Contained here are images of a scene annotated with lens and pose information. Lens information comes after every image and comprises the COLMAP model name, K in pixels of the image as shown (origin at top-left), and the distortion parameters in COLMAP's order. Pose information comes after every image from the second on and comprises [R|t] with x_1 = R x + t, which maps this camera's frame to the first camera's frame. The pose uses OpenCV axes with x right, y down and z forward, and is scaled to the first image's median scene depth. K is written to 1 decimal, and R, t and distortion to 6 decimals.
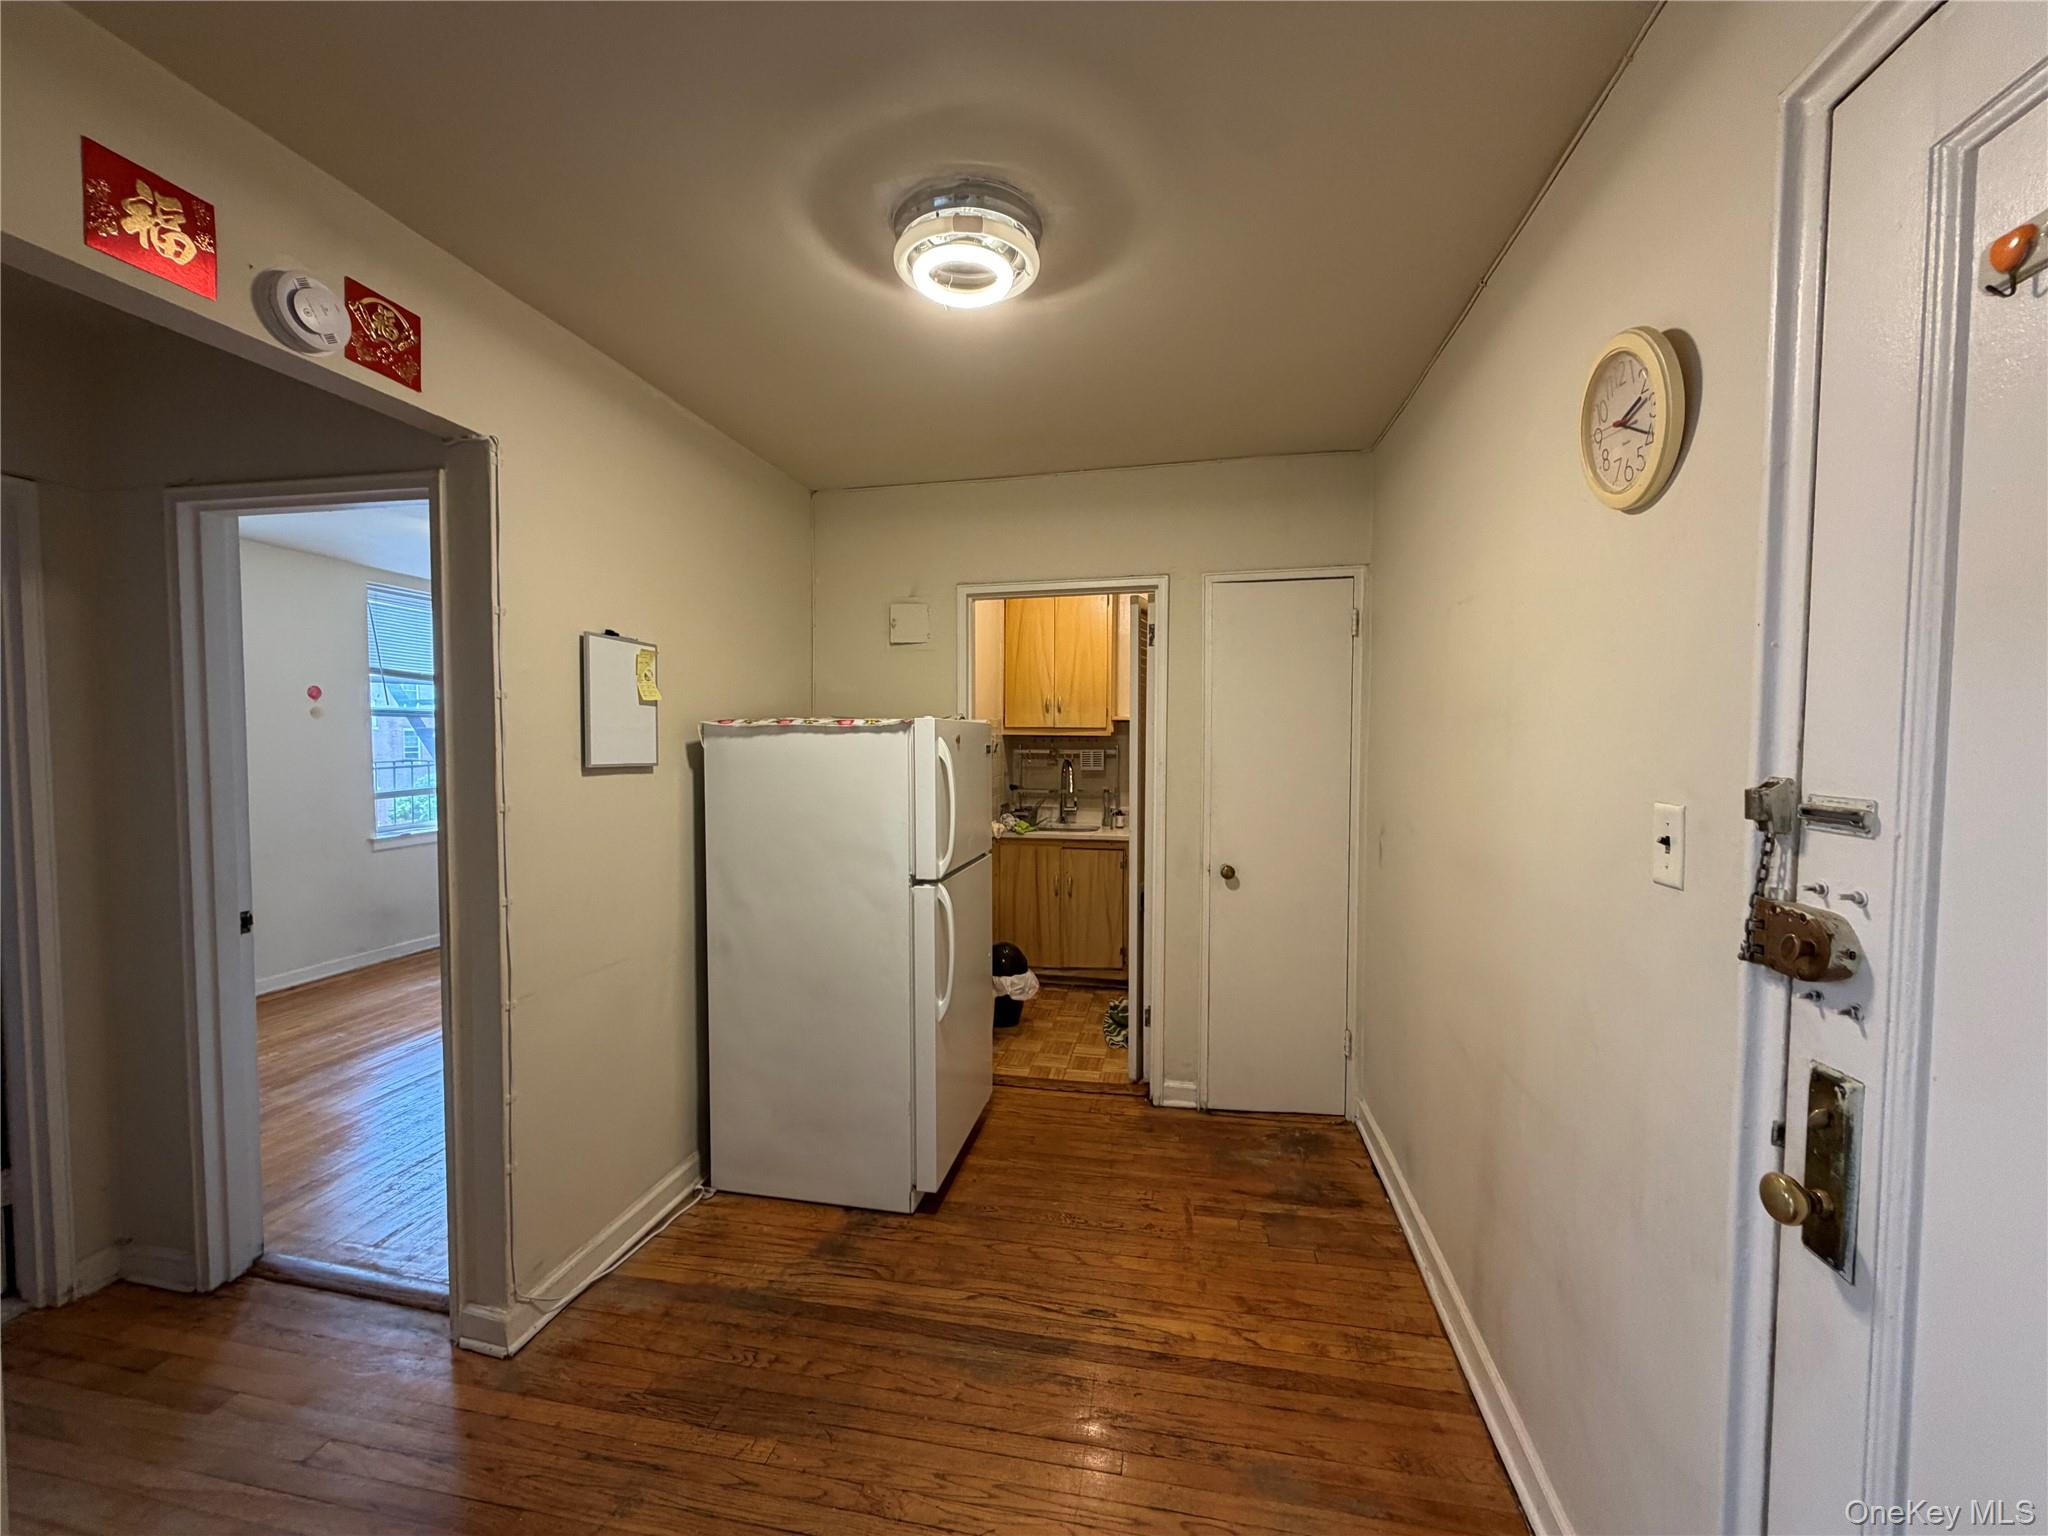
lens RADIAL K [[814.8, 0, 1022.7], [0, 814.8, 769.7], [0, 0, 1]] dist [0.000325, 0.000012]
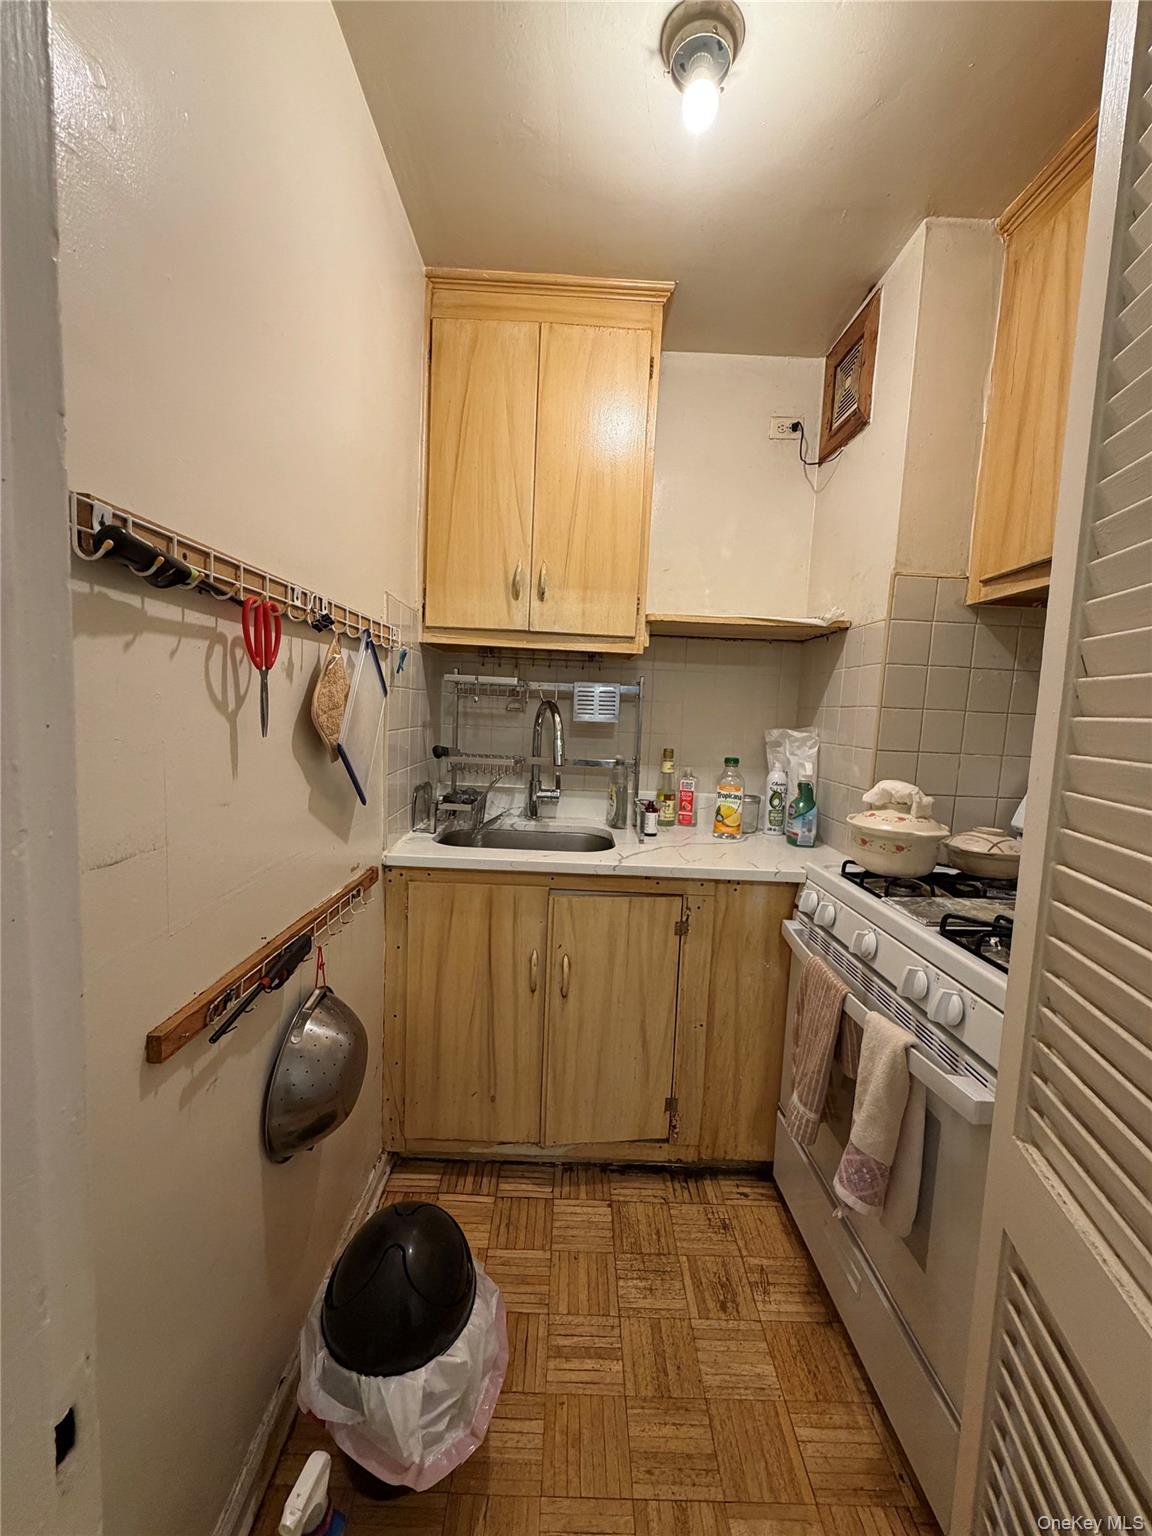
lens RADIAL K [[611.1, 0, 580.3], [0, 611.1, 775.0], [0, 0, 1]] dist [0.000325, 0.000012]
pose [[0.977632, 0.018376, 0.209518, -0.006091], [-0.032586, 0.997381, 0.064576, 0.009389], [-0.207782, -0.069959, 0.975670, 0.625574]]
